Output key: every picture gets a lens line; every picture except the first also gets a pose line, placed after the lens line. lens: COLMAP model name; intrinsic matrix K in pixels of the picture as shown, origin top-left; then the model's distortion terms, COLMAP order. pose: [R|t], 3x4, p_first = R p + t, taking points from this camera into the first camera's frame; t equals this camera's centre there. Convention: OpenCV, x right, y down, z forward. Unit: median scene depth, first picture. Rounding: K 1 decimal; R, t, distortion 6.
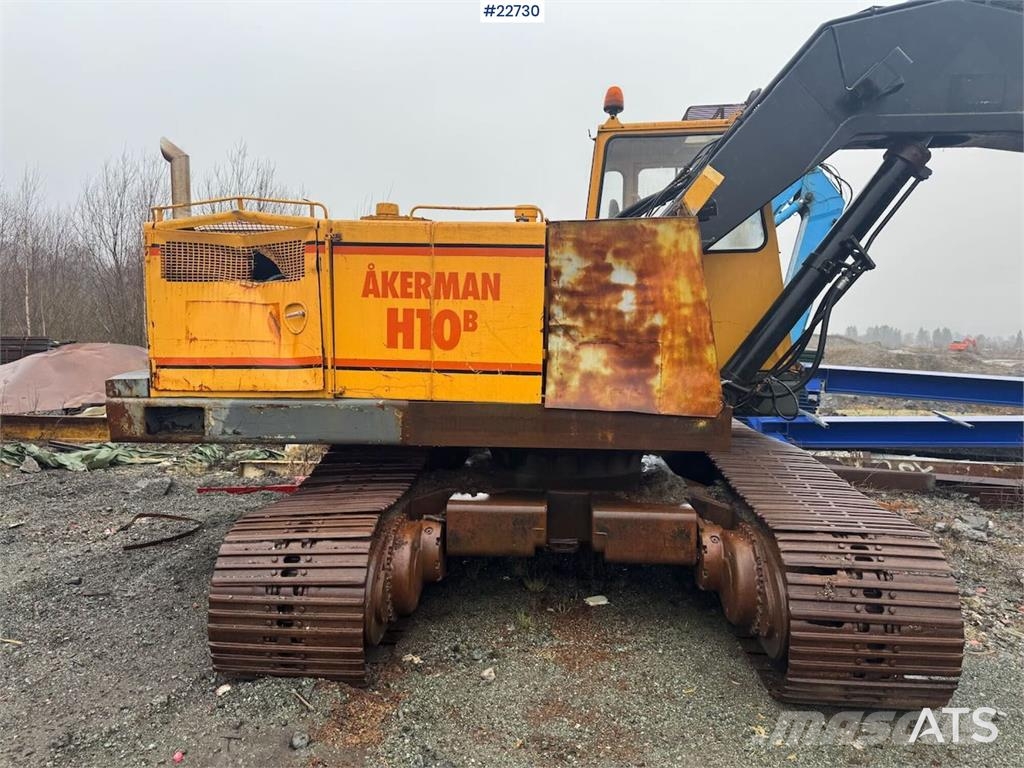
lens RADIAL K [[716.1, 0, 518.5], [0, 716.1, 390.6], [0, 0, 1]] dist [0.092438, -0.112841]
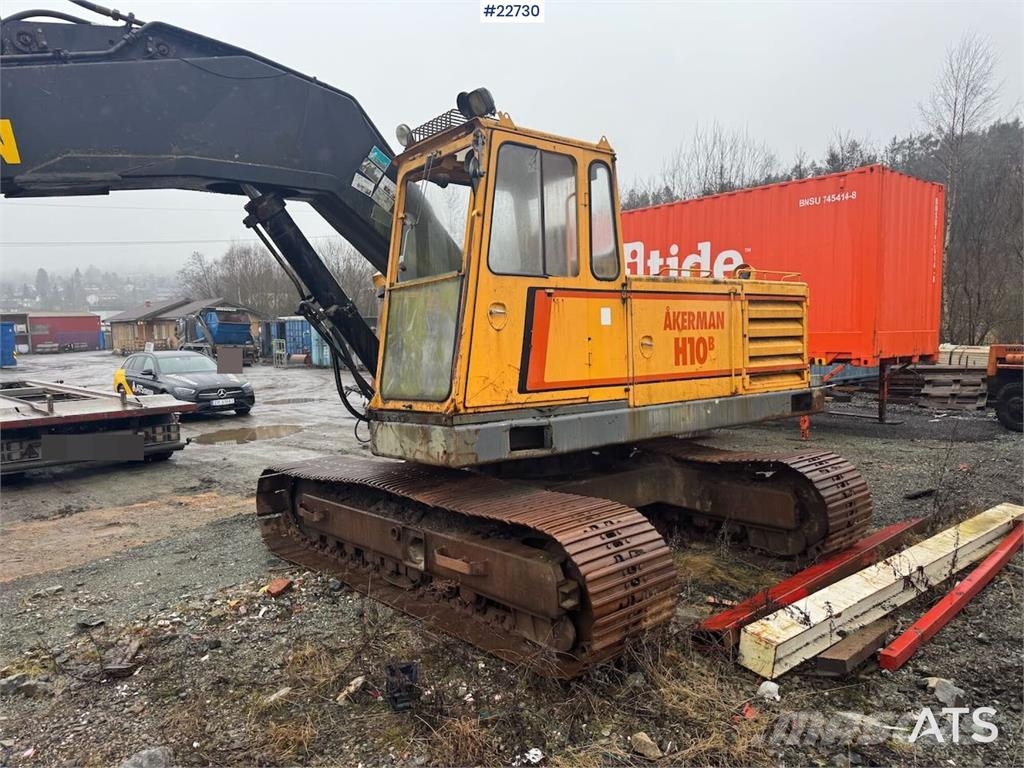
lens RADIAL K [[716.1, 0, 514.6], [0, 716.1, 389.1], [0, 0, 1]] dist [0.092438, -0.112841]
pose [[0.709511, -0.071614, 0.701046, -1.407250], [0.169322, 0.983004, -0.070949, 0.032899], [-0.684050, 0.169042, 0.709578, 0.226669]]
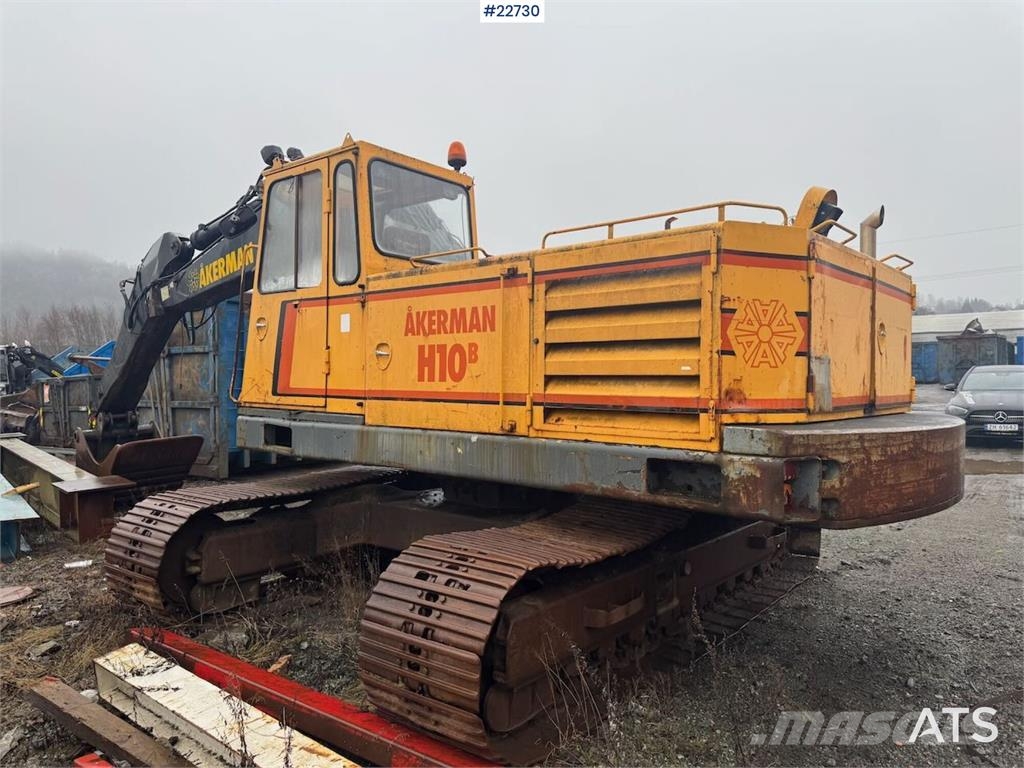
lens RADIAL K [[716.1, 0, 508.0], [0, 716.1, 381.0], [0, 0, 1]] dist [0.092438, -0.112841]
pose [[0.816161, -0.000885, -0.577823, 0.558588], [-0.107024, 0.982464, -0.152674, 0.091961], [0.567826, 0.186448, 0.801755, 0.210857]]
